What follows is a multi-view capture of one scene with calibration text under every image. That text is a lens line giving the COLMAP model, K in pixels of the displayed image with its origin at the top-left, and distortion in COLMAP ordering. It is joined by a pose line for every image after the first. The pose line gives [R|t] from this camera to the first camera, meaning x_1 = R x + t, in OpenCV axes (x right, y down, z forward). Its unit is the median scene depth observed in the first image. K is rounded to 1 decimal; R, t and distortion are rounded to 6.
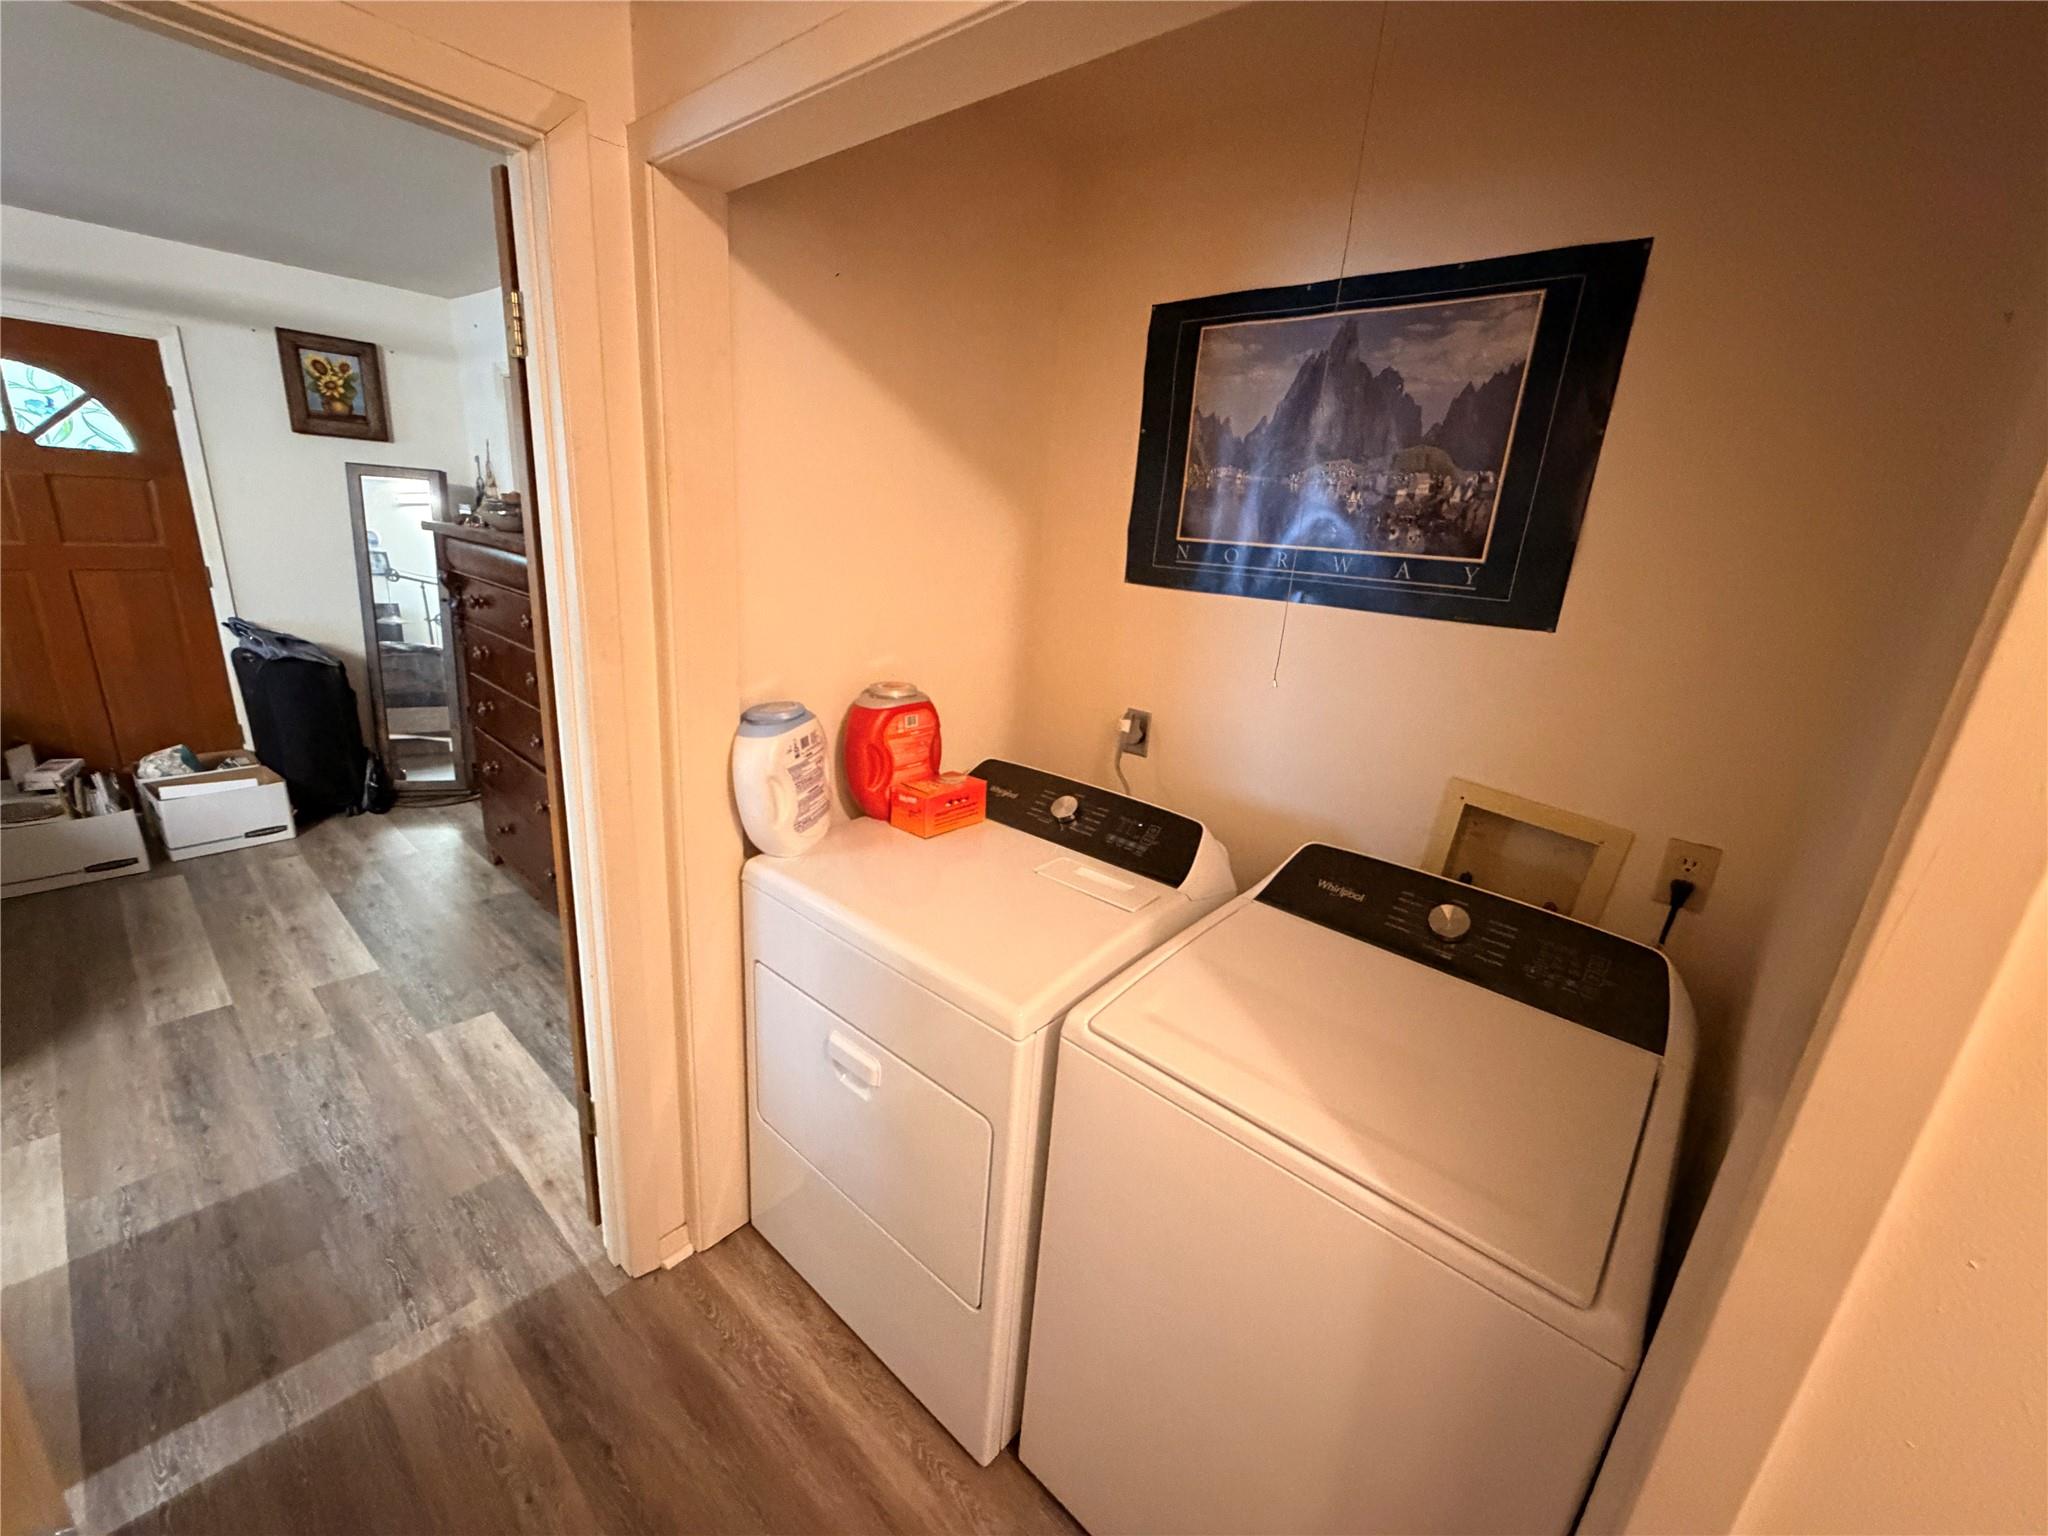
lens RADIAL K [[819.3, 0, 1022.0], [0, 819.3, 771.4], [0, 0, 1]] dist [0.000618, -0.000300]
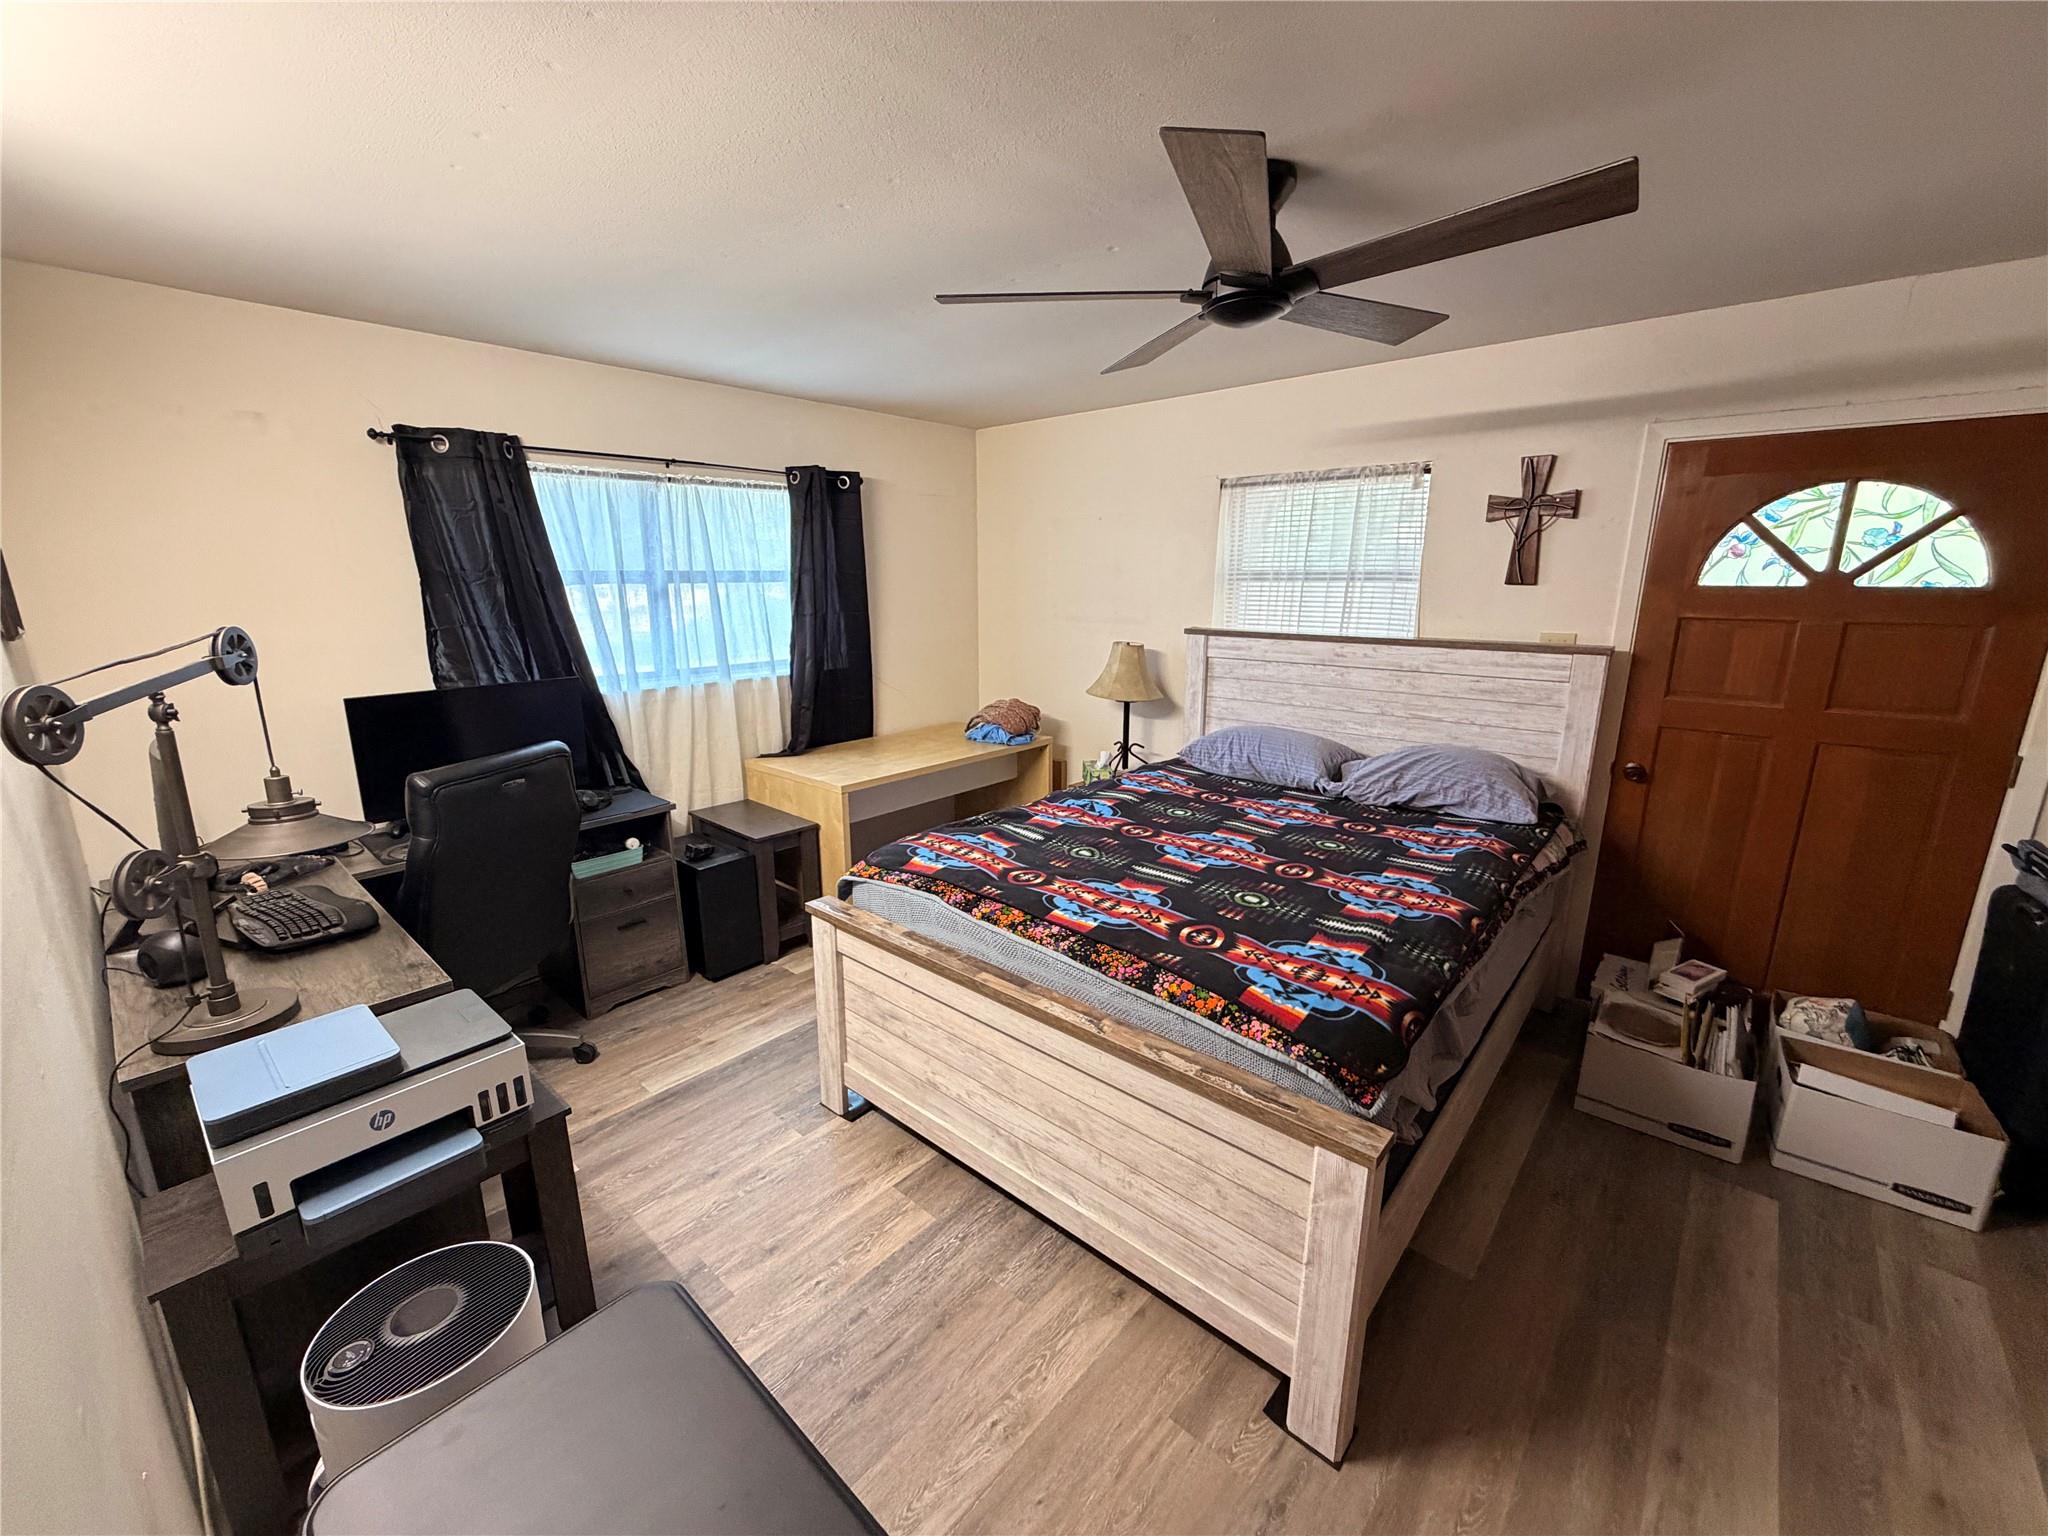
lens RADIAL K [[819.3, 0, 1024.3], [0, 819.3, 767.2], [0, 0, 1]] dist [0.000618, -0.000300]
pose [[-0.014684, 0.151451, -0.988356, -0.391882], [-0.300001, 0.942255, 0.148844, -0.116259], [0.953826, 0.298693, 0.031599, 0.276170]]
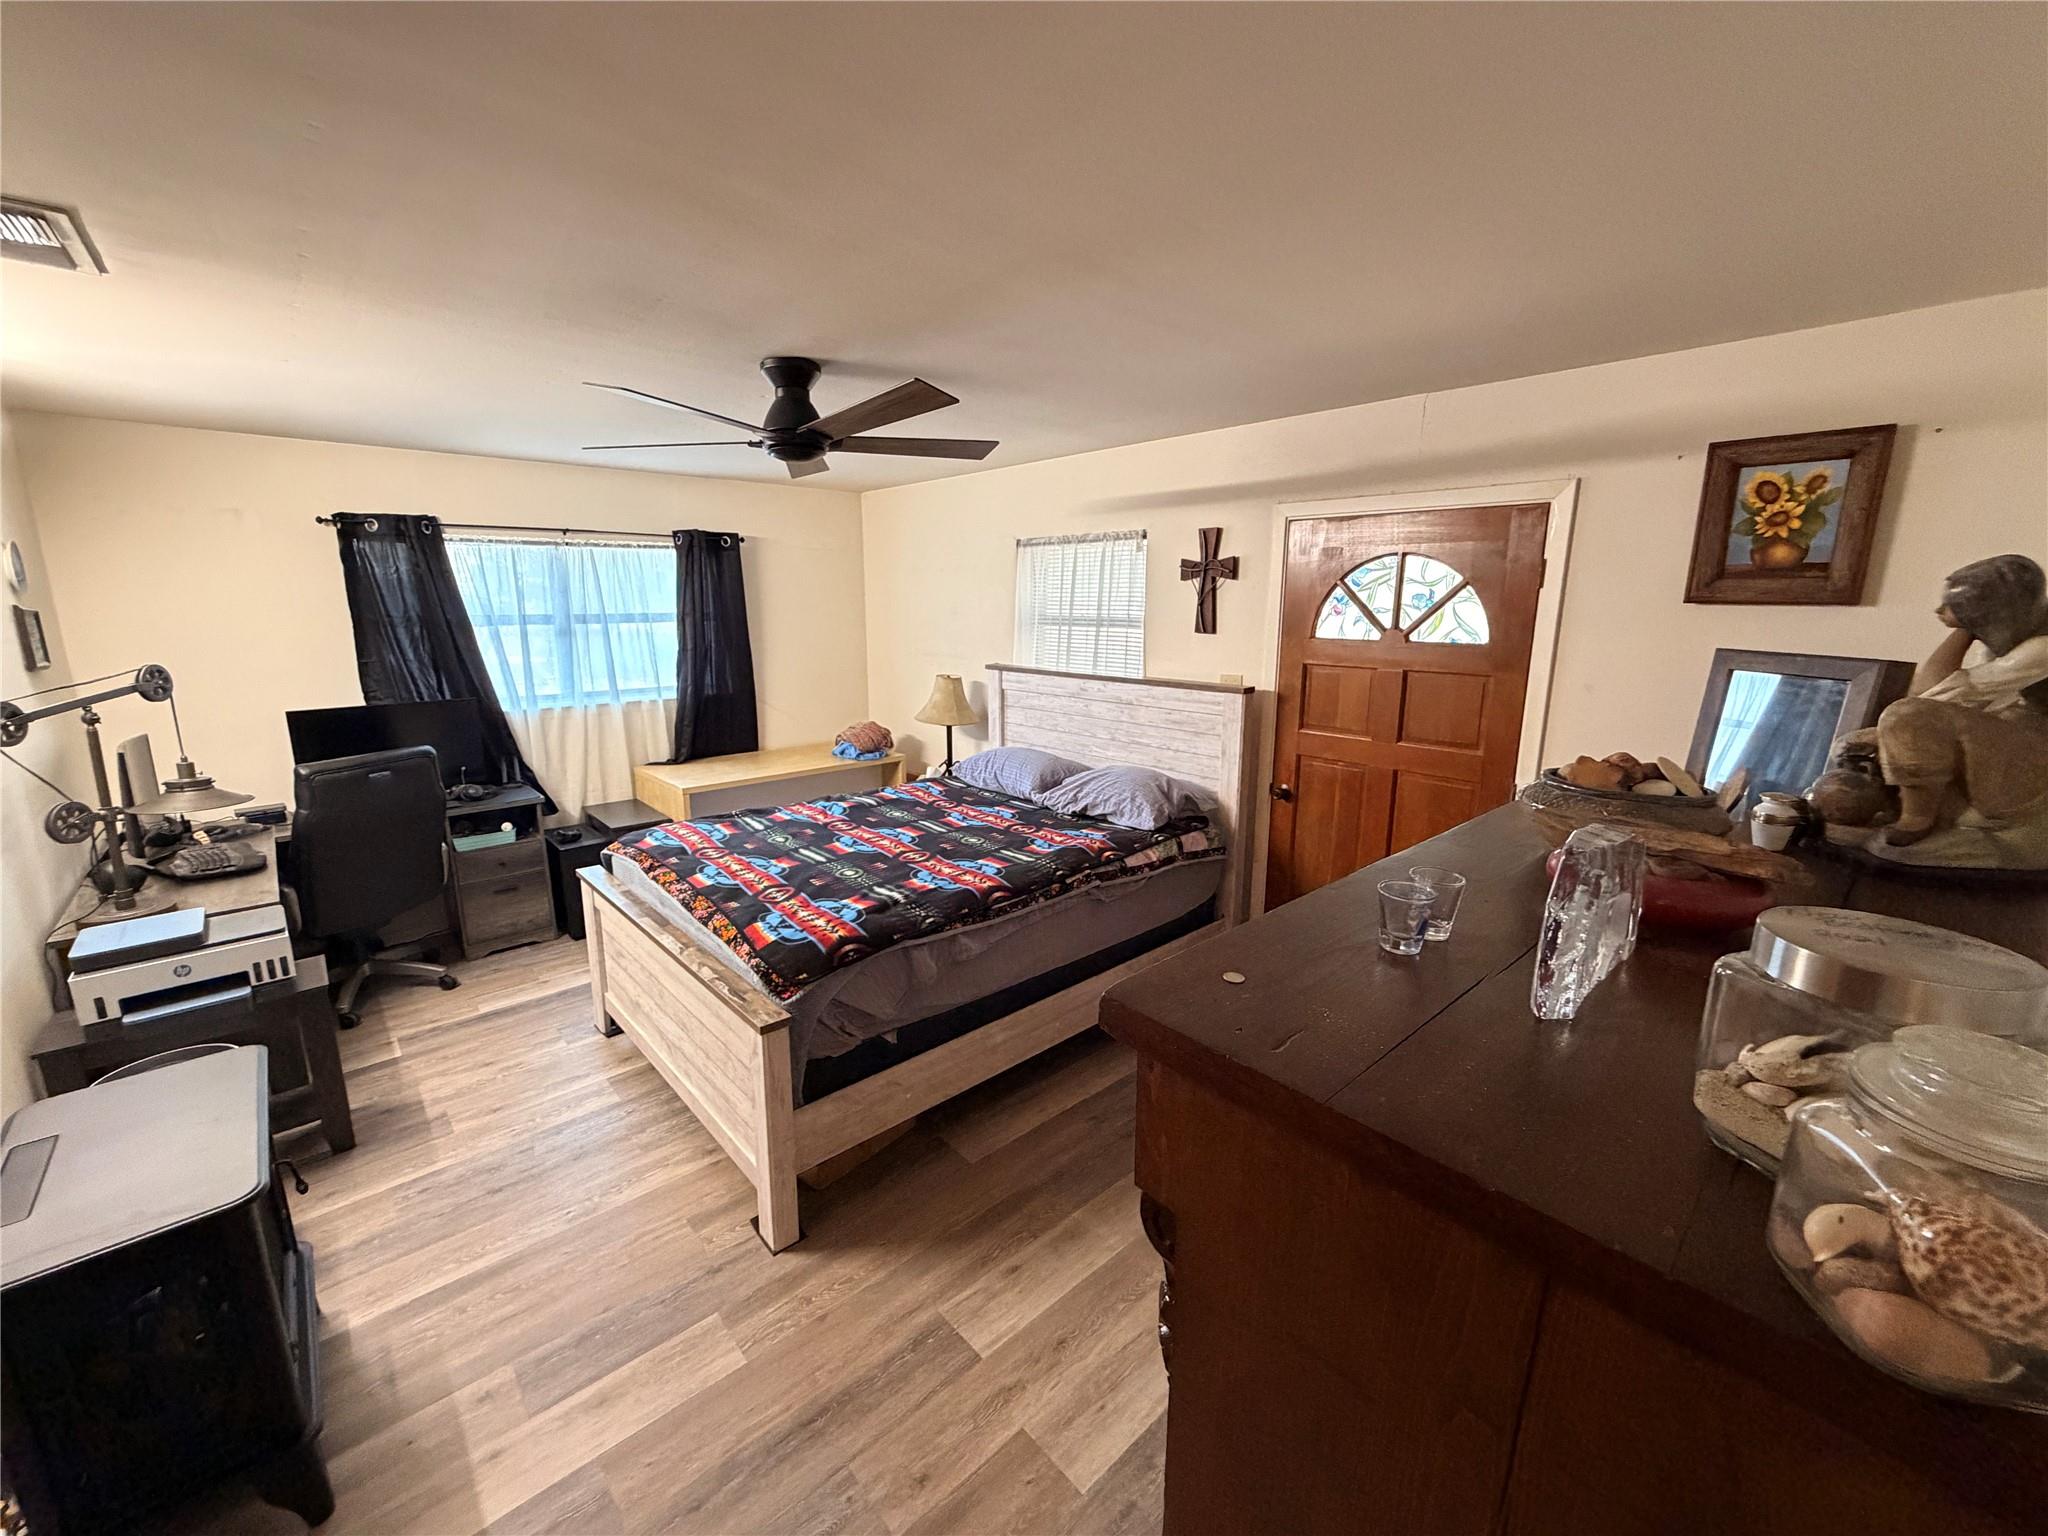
lens RADIAL K [[819.3, 0, 1024.3], [0, 819.3, 767.1], [0, 0, 1]] dist [0.000618, -0.000300]
pose [[-0.120423, 0.122180, -0.985175, -0.213586], [-0.309079, 0.938458, 0.154166, -0.260988], [0.943382, 0.323062, -0.075249, 0.674317]]
